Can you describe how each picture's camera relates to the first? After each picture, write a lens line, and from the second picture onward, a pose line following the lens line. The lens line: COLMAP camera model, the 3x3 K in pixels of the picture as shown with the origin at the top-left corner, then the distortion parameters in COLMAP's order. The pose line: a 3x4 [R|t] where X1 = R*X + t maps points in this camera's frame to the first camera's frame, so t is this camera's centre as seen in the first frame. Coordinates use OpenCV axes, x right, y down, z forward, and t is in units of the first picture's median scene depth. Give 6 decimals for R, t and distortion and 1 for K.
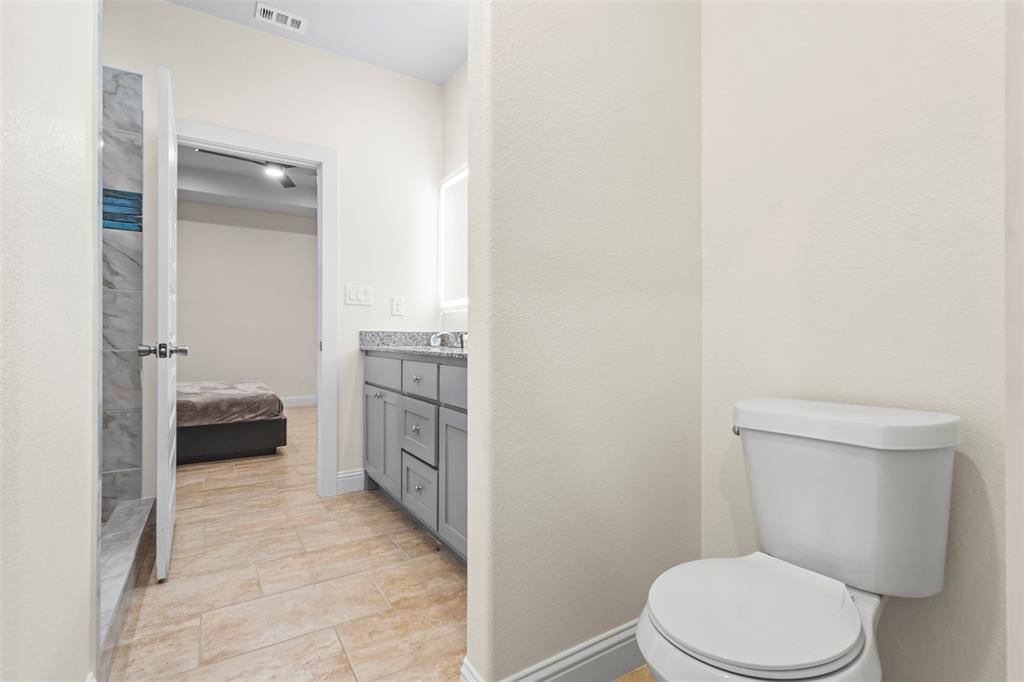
lens RADIAL K [[473.2, 0, 515.4], [0, 473.2, 337.8], [0, 0, 1]] dist [0.002511, 0.000706]
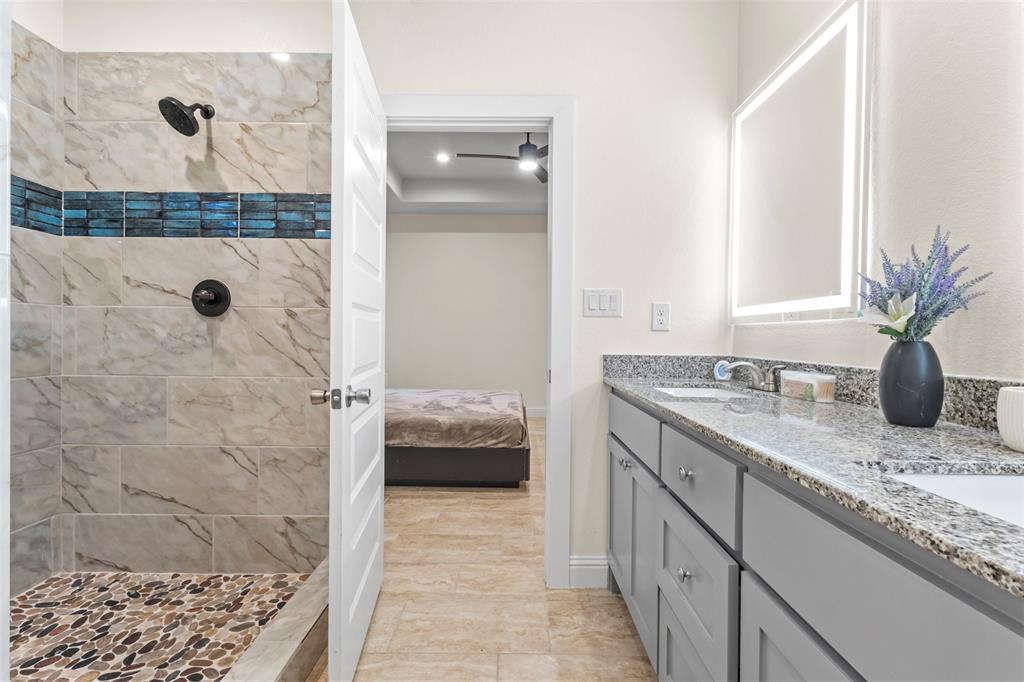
lens RADIAL K [[473.2, 0, 506.4], [0, 473.2, 340.1], [0, 0, 1]] dist [0.002511, 0.000706]
pose [[0.835080, 0.010225, -0.550034, -0.072287], [-0.005935, 0.999937, 0.009578, -0.042897], [0.550097, -0.004734, 0.835087, 0.363042]]
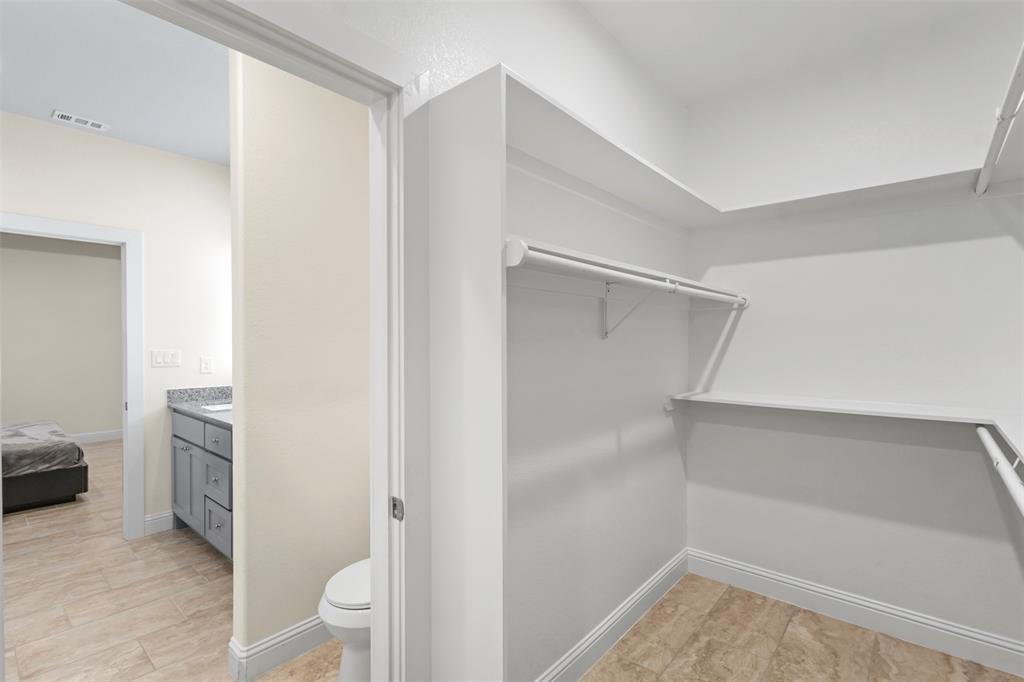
lens RADIAL K [[473.2, 0, 513.6], [0, 473.2, 345.9], [0, 0, 1]] dist [0.002511, 0.000706]
pose [[0.958207, -0.002937, 0.286061, 0.145637], [-0.000852, 0.999914, 0.013118, -0.138894], [-0.286075, -0.012813, 0.958122, -0.332970]]
